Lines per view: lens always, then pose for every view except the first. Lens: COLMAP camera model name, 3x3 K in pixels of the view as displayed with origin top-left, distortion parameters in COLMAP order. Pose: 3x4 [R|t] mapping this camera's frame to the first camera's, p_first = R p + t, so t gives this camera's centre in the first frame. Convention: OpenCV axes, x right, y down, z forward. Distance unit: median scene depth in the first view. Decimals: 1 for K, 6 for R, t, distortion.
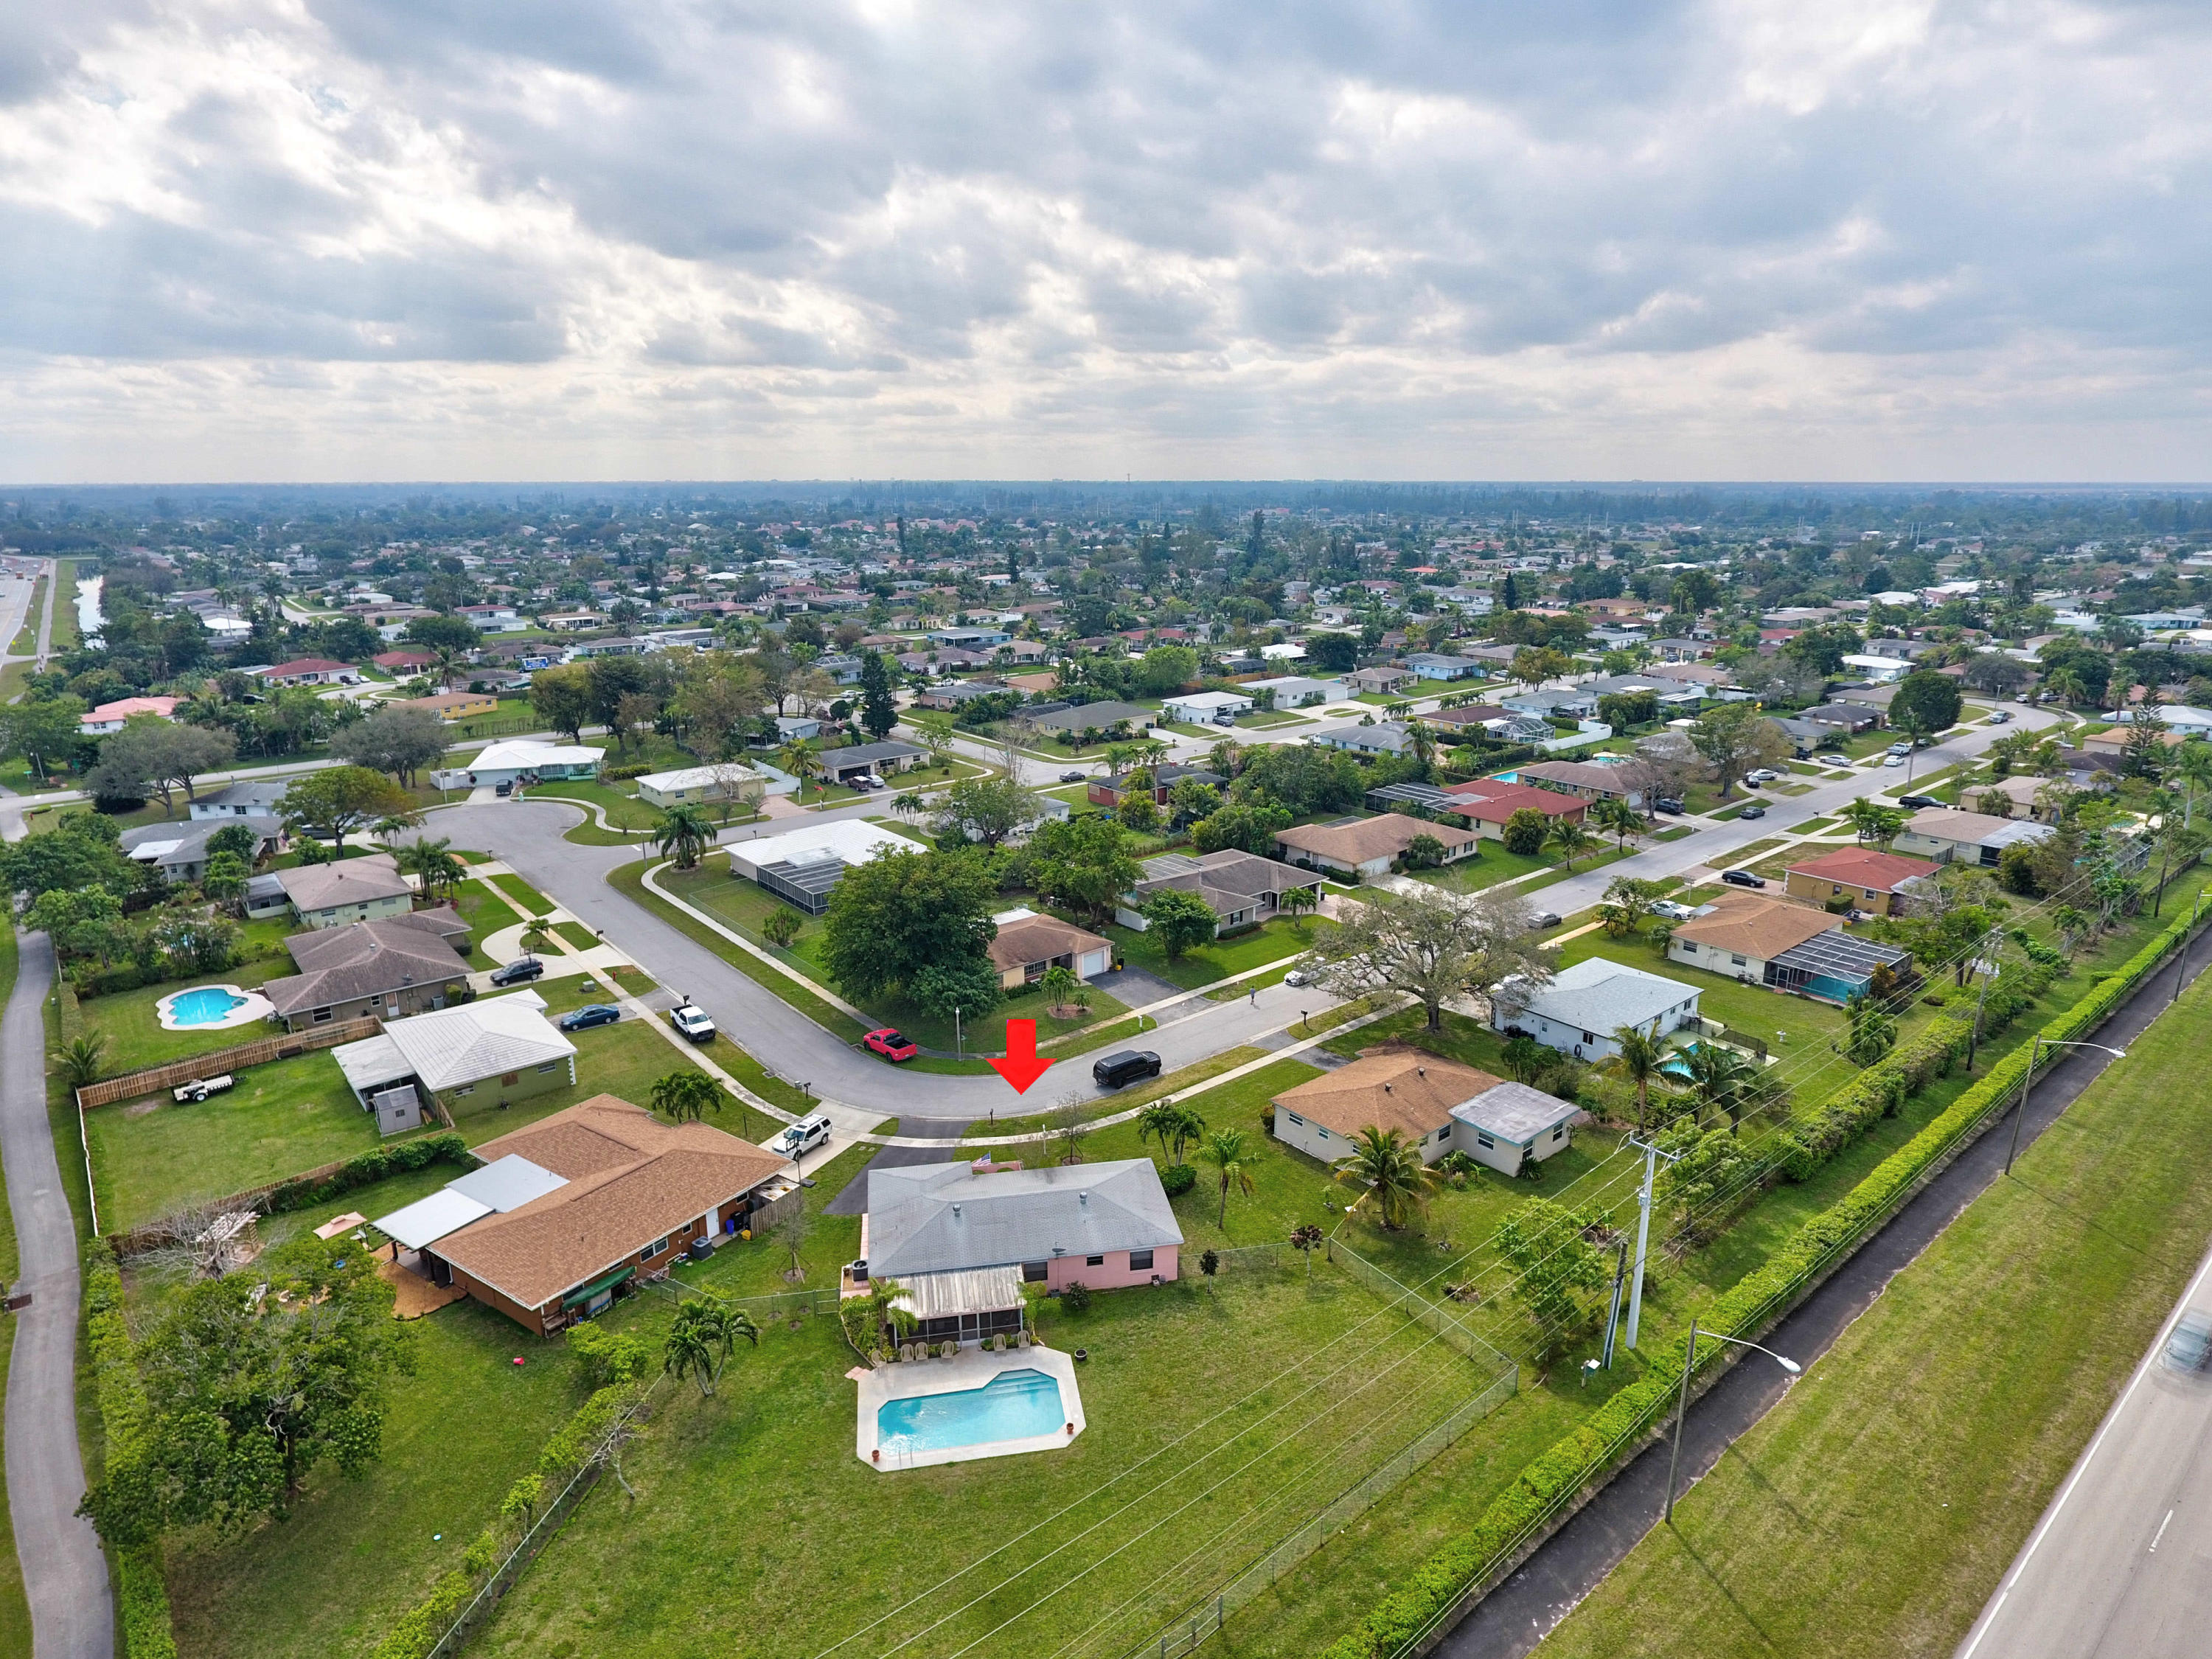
lens RADIAL K [[1298.2, 0, 1123.0], [0, 1298.2, 803.9], [0, 0, 1]] dist [-0.003769, -0.001355]
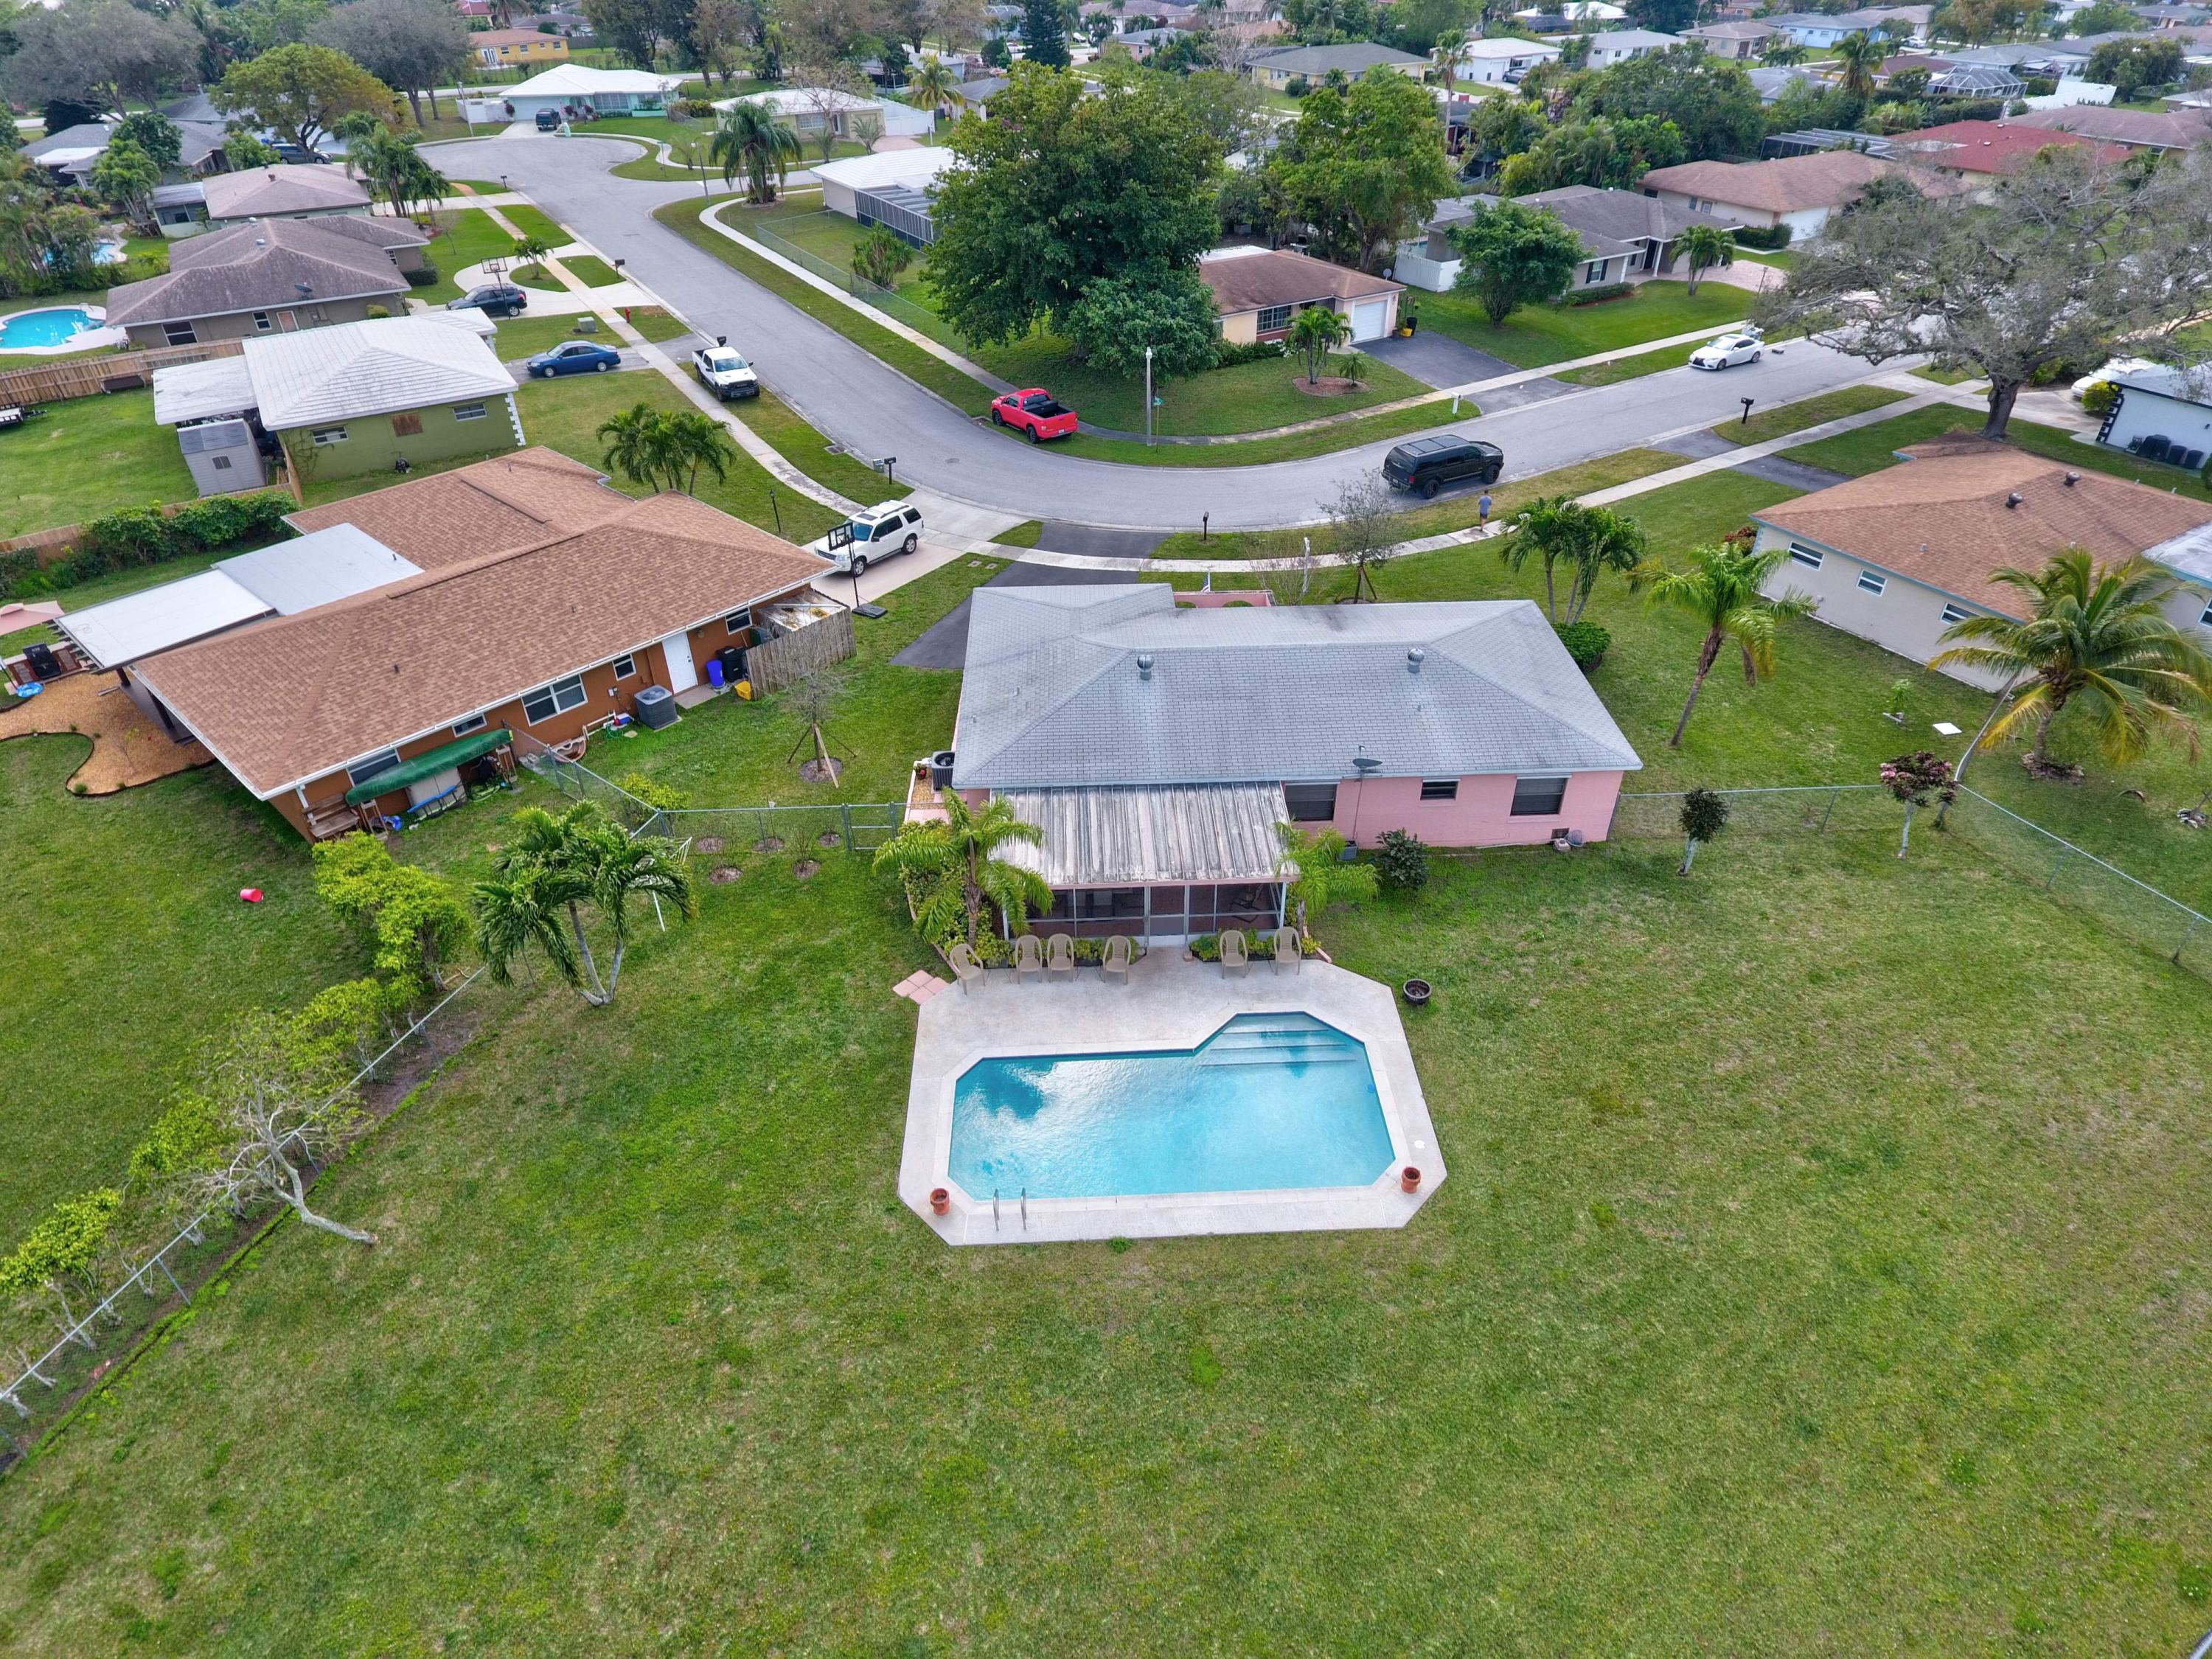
lens RADIAL K [[1298.2, 0, 1123.0], [0, 1298.2, 803.9], [0, 0, 1]] dist [-0.003769, -0.001355]
pose [[0.990065, 0.079531, -0.115957, -0.065833], [-0.032580, 0.931982, 0.361036, 0.161556], [0.136783, -0.353672, 0.925314, 0.464100]]
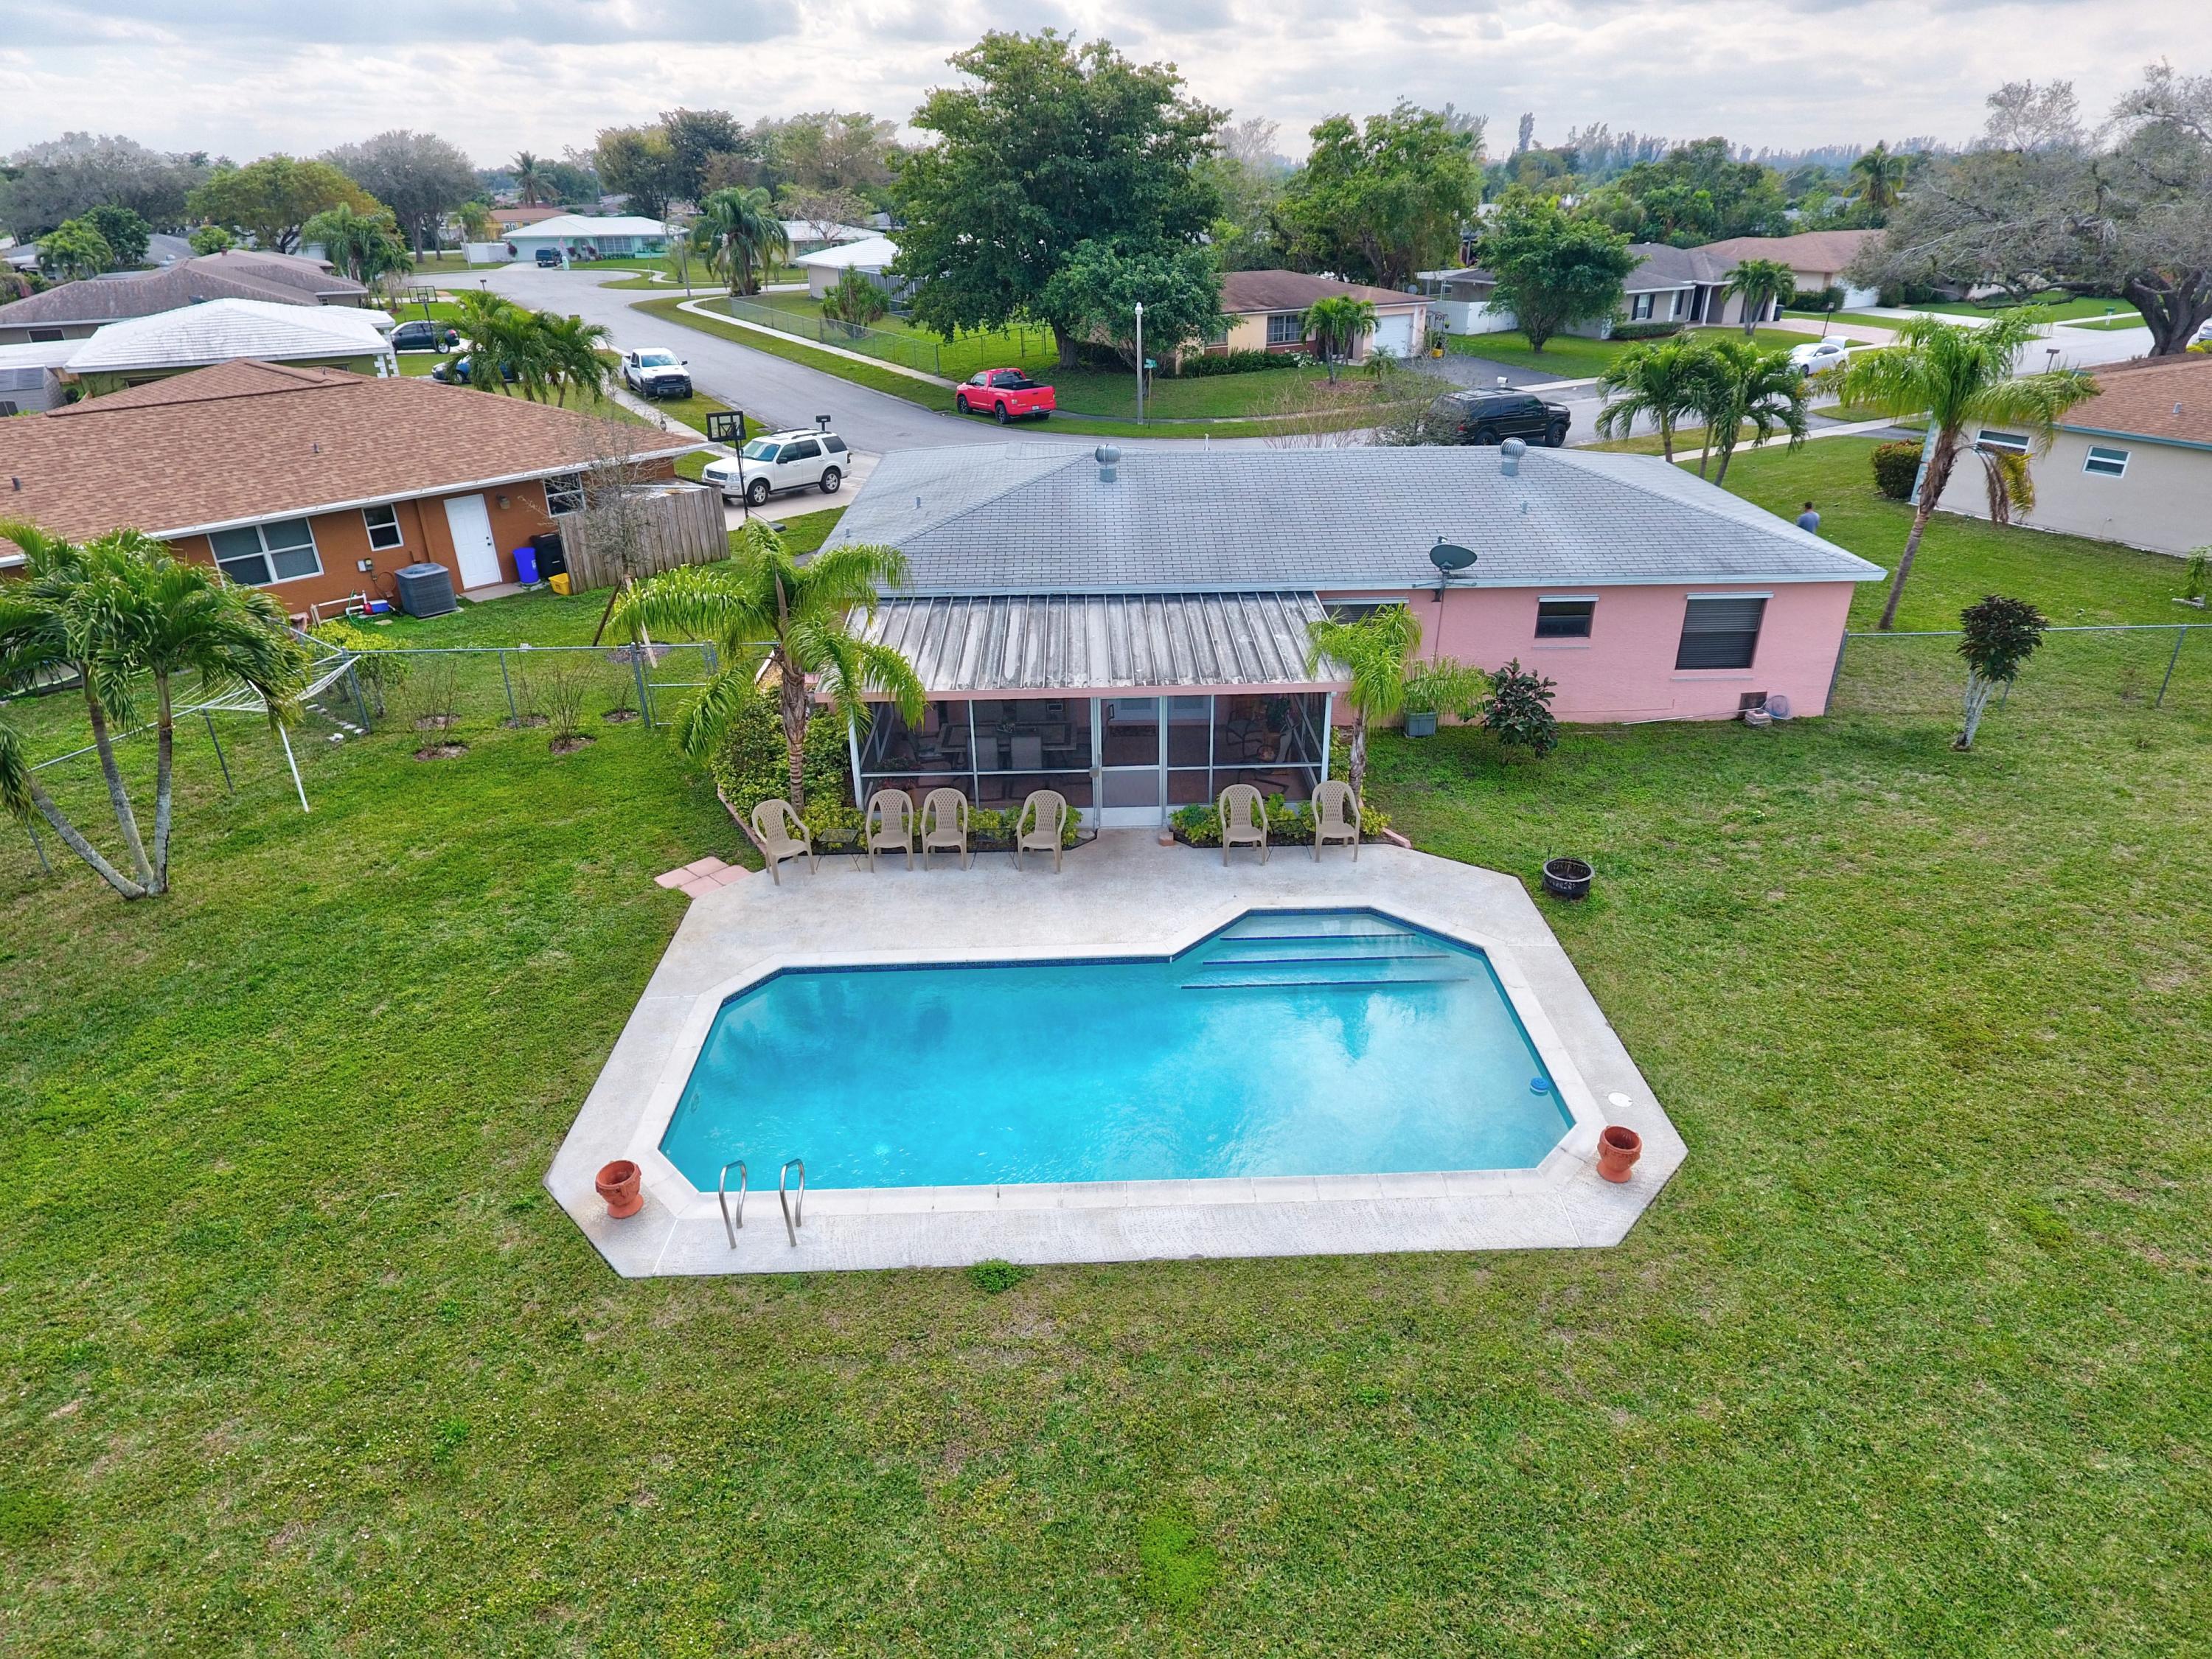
lens RADIAL K [[1298.2, 0, 1123.0], [0, 1298.2, 803.9], [0, 0, 1]] dist [-0.003769, -0.001355]
pose [[0.988470, 0.060652, -0.138735, -0.064304], [-0.030732, 0.977560, 0.208404, 0.279180], [0.148262, -0.201737, 0.968153, 0.577828]]
